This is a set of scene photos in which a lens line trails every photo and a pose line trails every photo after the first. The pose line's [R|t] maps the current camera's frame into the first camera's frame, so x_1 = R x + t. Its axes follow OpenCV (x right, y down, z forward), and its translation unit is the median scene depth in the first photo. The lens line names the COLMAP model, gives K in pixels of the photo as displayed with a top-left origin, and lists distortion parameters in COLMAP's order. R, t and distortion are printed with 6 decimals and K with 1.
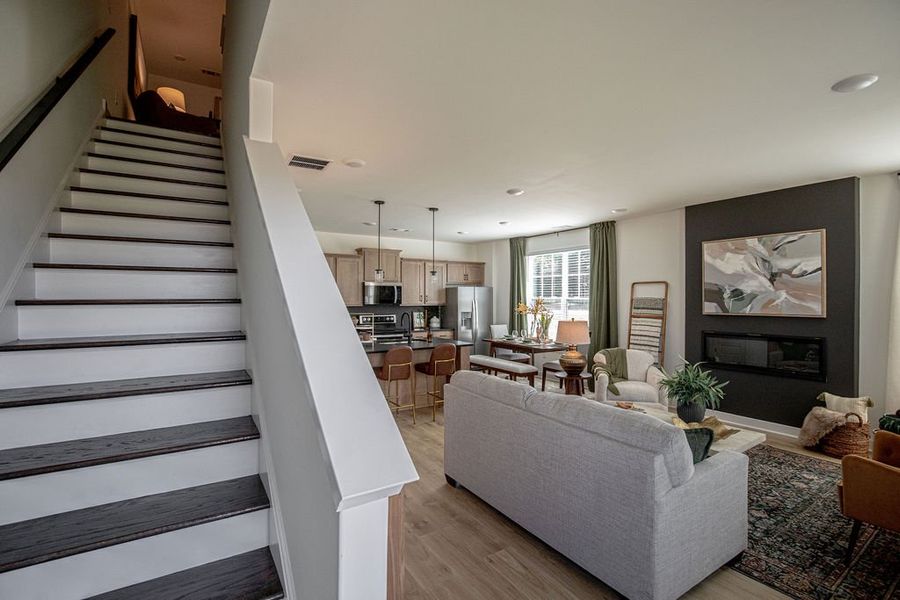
lens RADIAL K [[412.0, 0, 450.0], [0, 412.0, 300.0], [0, 0, 1]] dist [-0.040095, 0.006284]
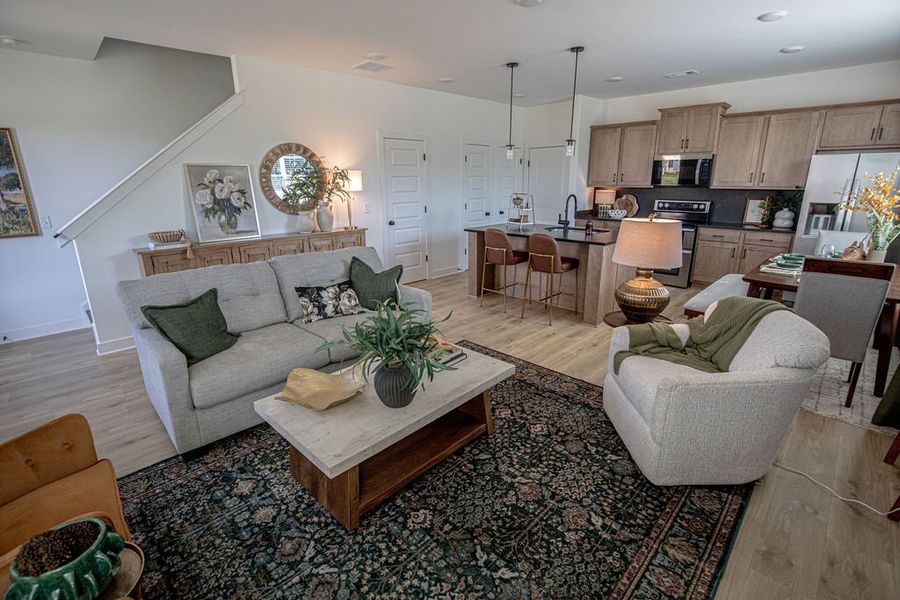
lens RADIAL K [[412.0, 0, 450.0], [0, 412.0, 300.0], [0, 0, 1]] dist [-0.040095, 0.006284]
pose [[0.220187, 0.269764, -0.937414, 0.491560], [0.004924, 0.960679, 0.277616, 0.003266], [0.975445, -0.065743, 0.210201, 0.423590]]
